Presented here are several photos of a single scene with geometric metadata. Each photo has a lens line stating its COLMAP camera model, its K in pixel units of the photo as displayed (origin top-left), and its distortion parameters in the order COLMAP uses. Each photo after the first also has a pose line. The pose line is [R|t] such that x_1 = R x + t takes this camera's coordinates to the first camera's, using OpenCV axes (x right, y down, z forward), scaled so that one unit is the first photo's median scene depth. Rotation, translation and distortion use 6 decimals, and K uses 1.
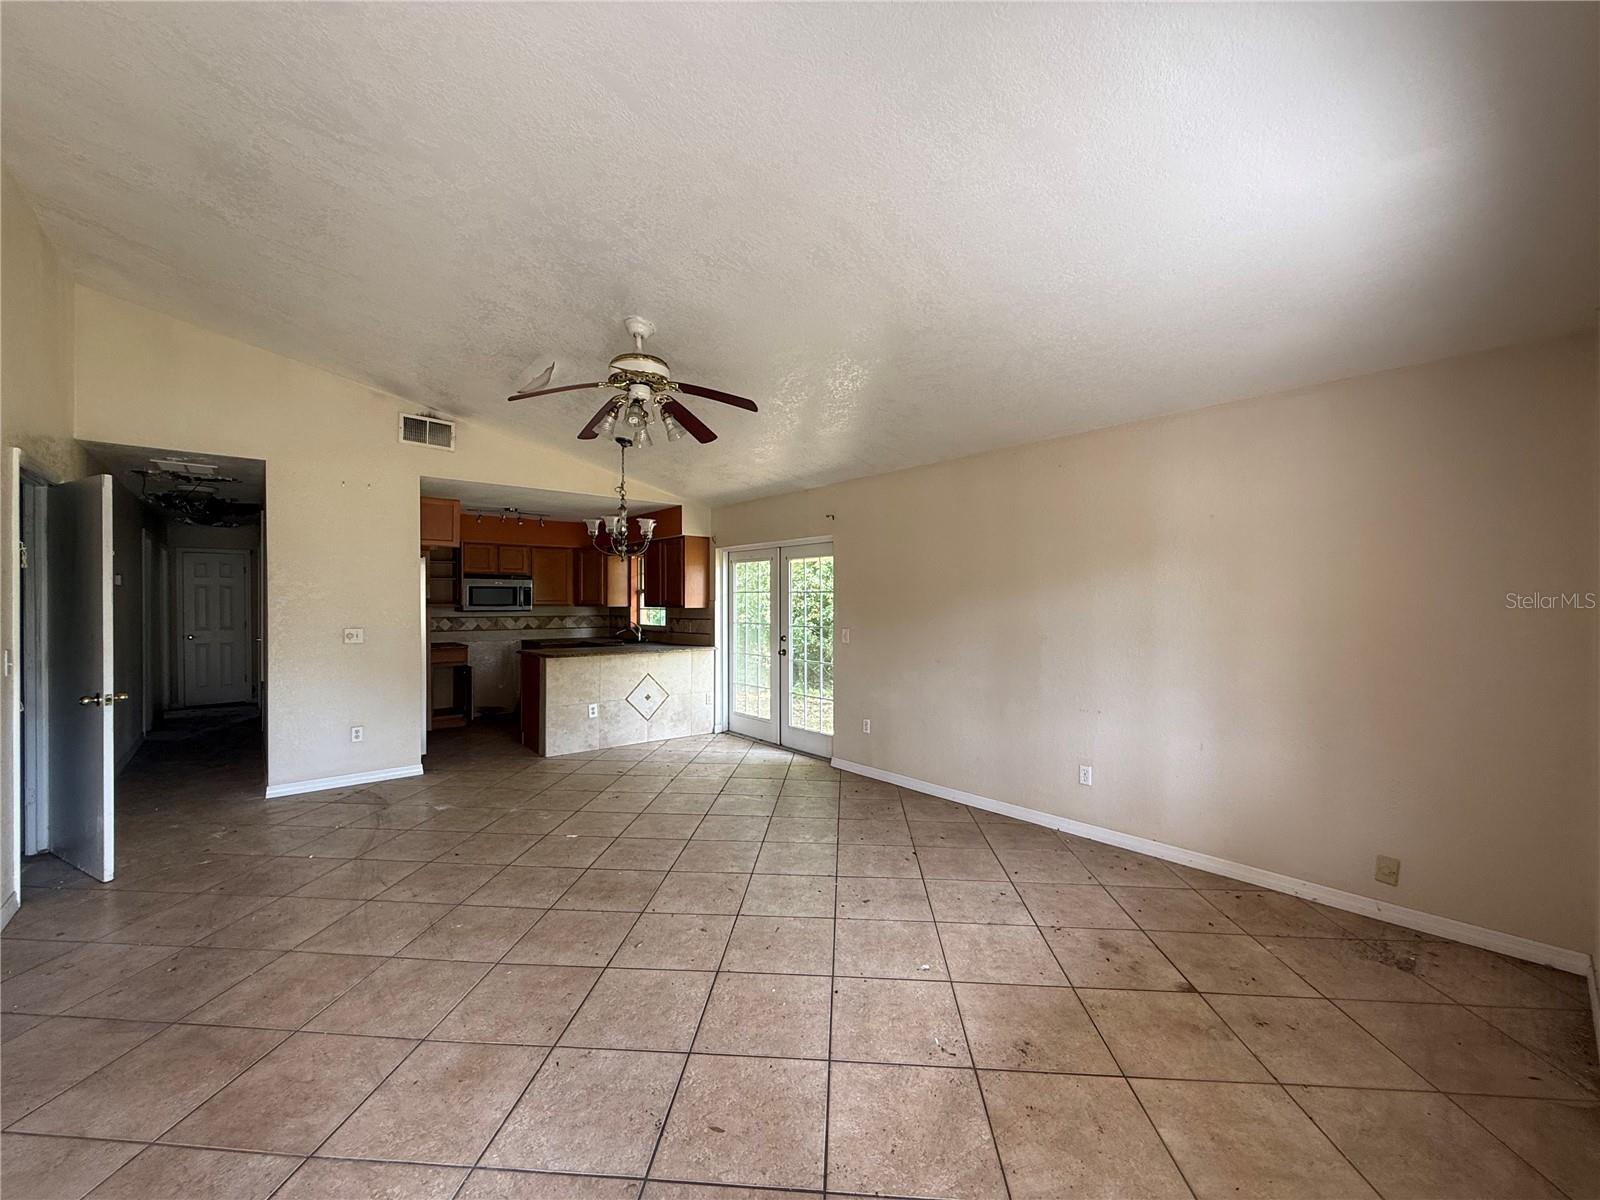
lens RADIAL K [[638.8, 0, 797.6], [0, 638.8, 600.8], [0, 0, 1]] dist [-0.000512, -0.000319]
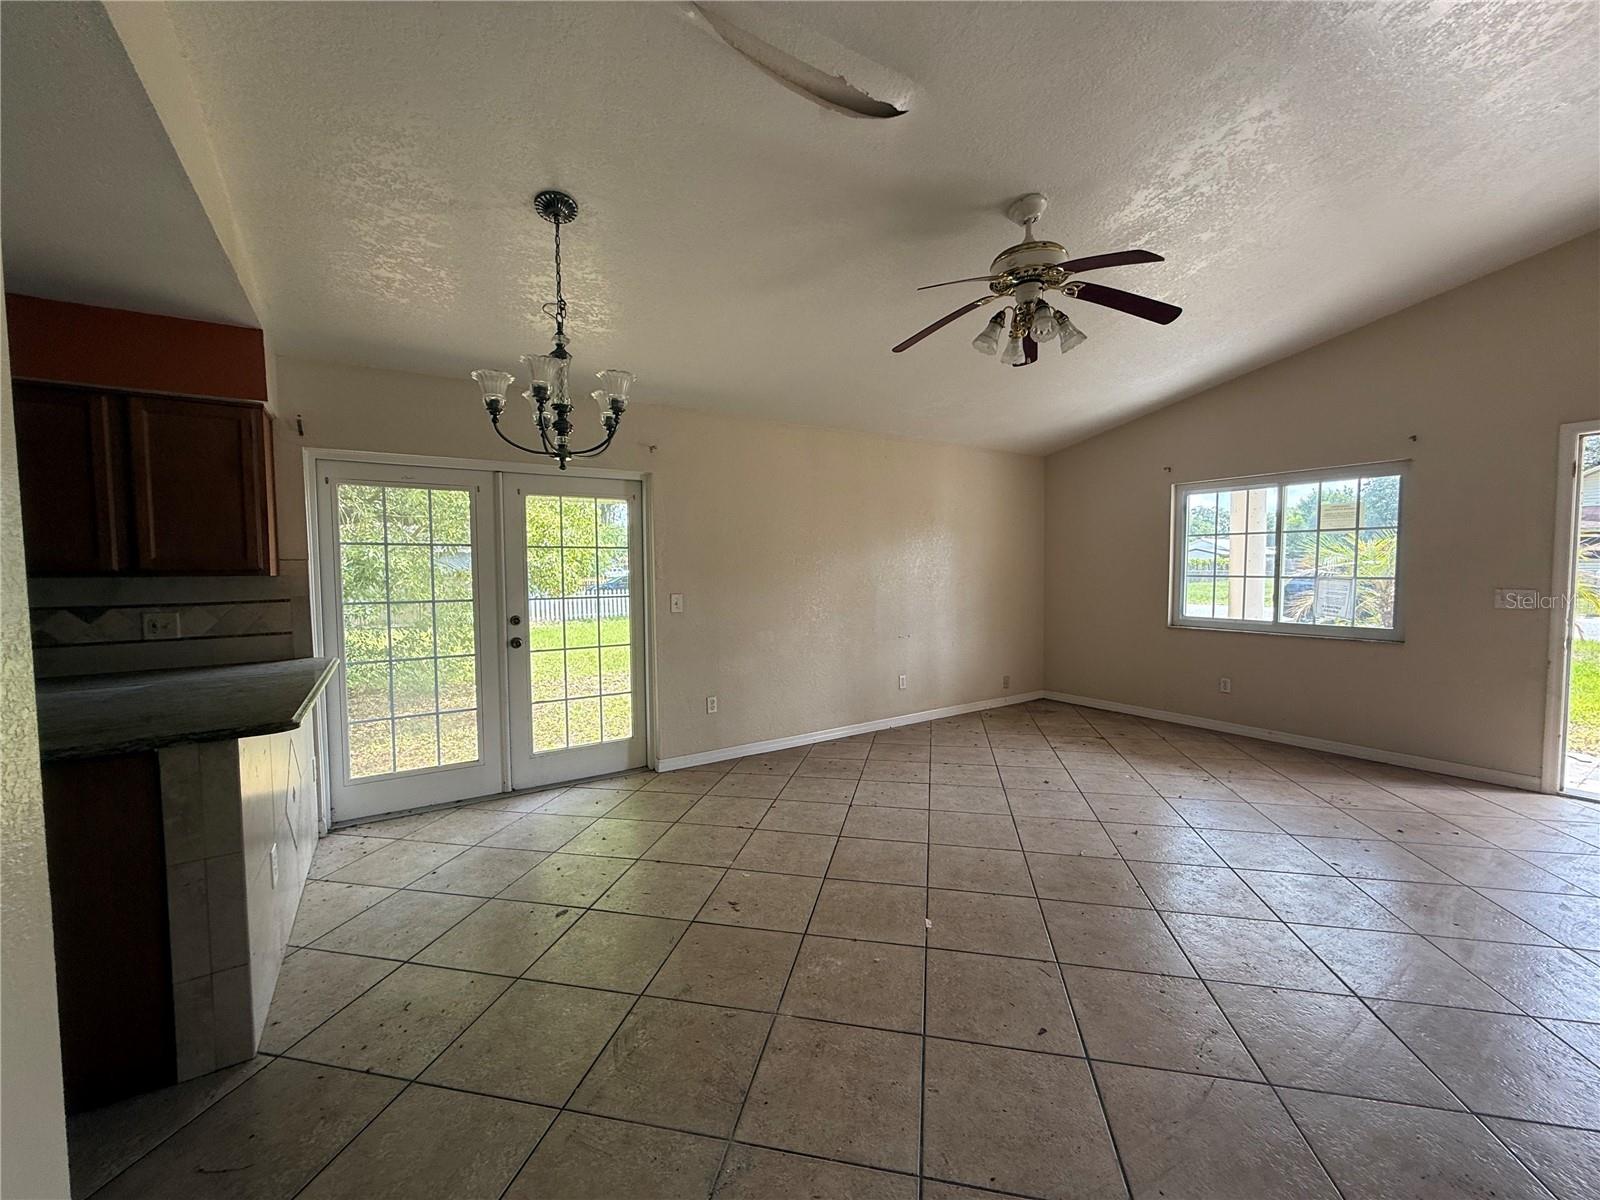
lens RADIAL K [[638.8, 0, 797.6], [0, 638.8, 600.8], [0, 0, 1]] dist [-0.000512, -0.000319]
pose [[0.129591, -0.053563, 0.990120, -0.486740], [0.010238, 0.998559, 0.052680, 0.007883], [-0.991515, 0.003310, 0.129952, 0.521752]]
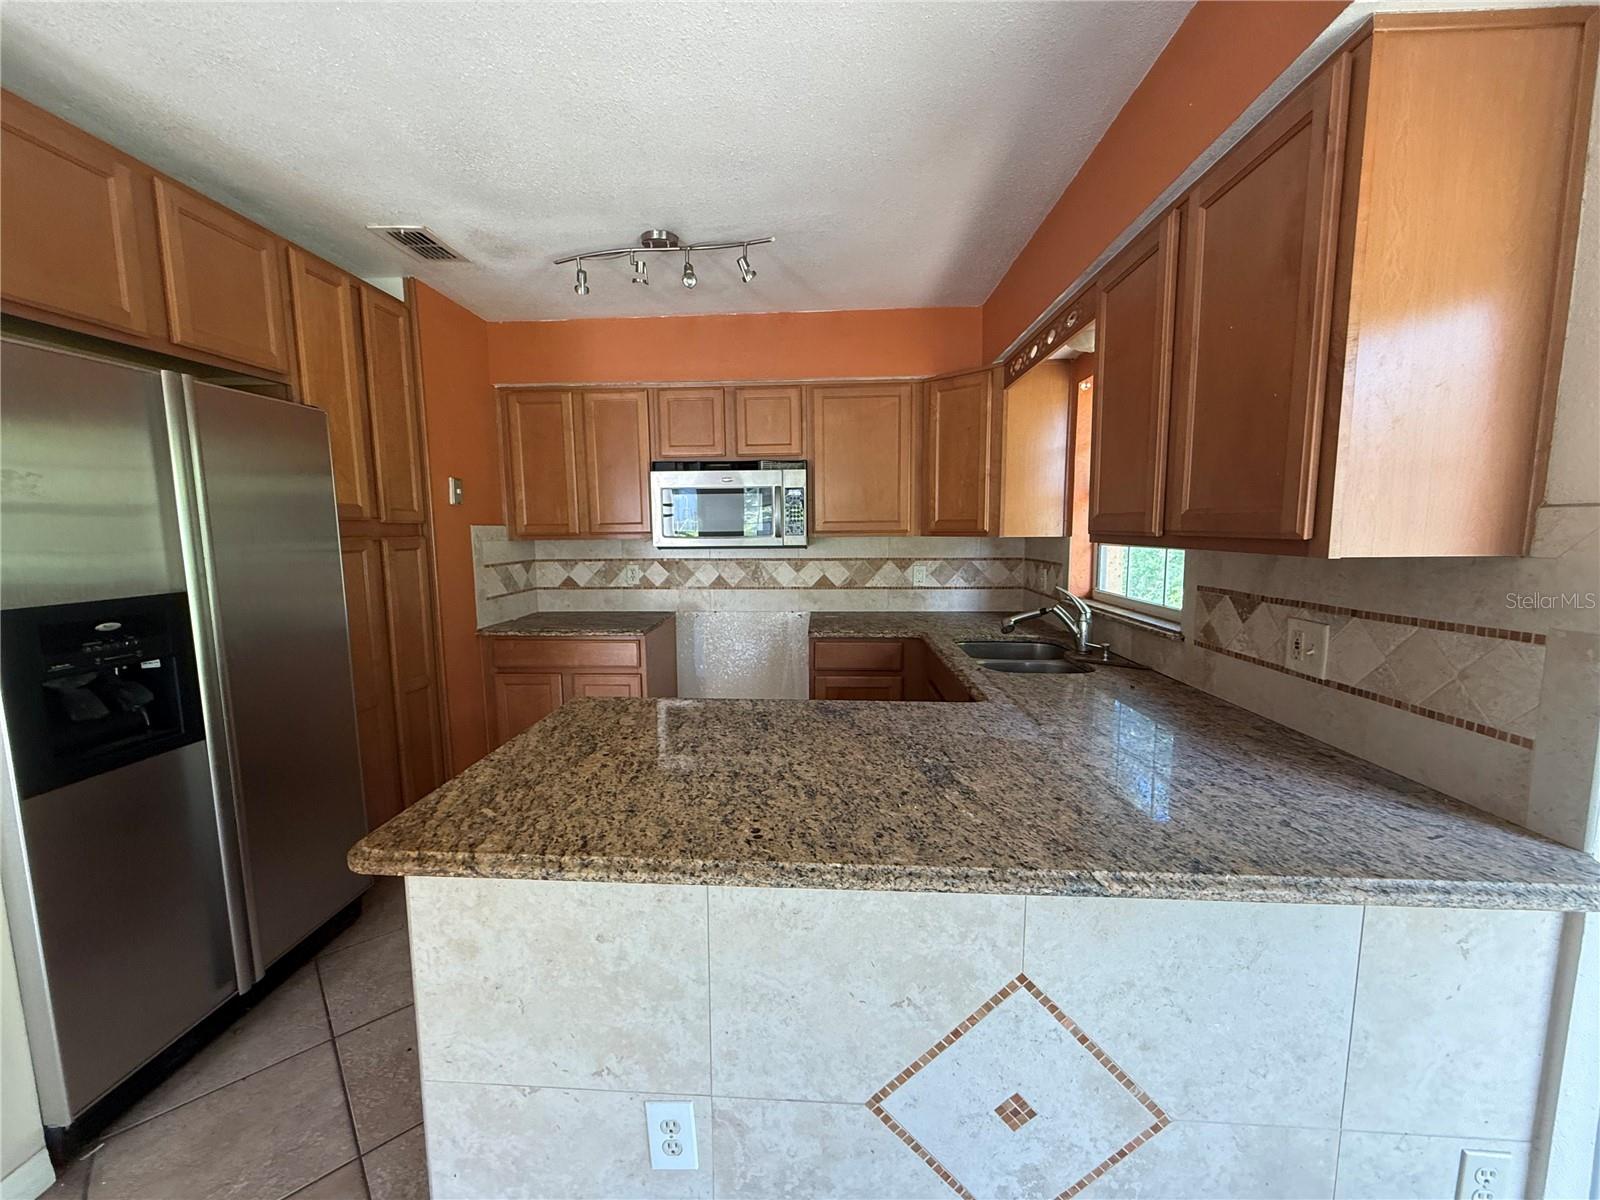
lens RADIAL K [[638.8, 0, 797.6], [0, 638.8, 600.8], [0, 0, 1]] dist [-0.000512, -0.000319]
pose [[0.723785, 0.073348, -0.686116, -0.143495], [0.008568, 0.993302, 0.115225, 0.002808], [0.689972, -0.089277, 0.718309, 0.711069]]
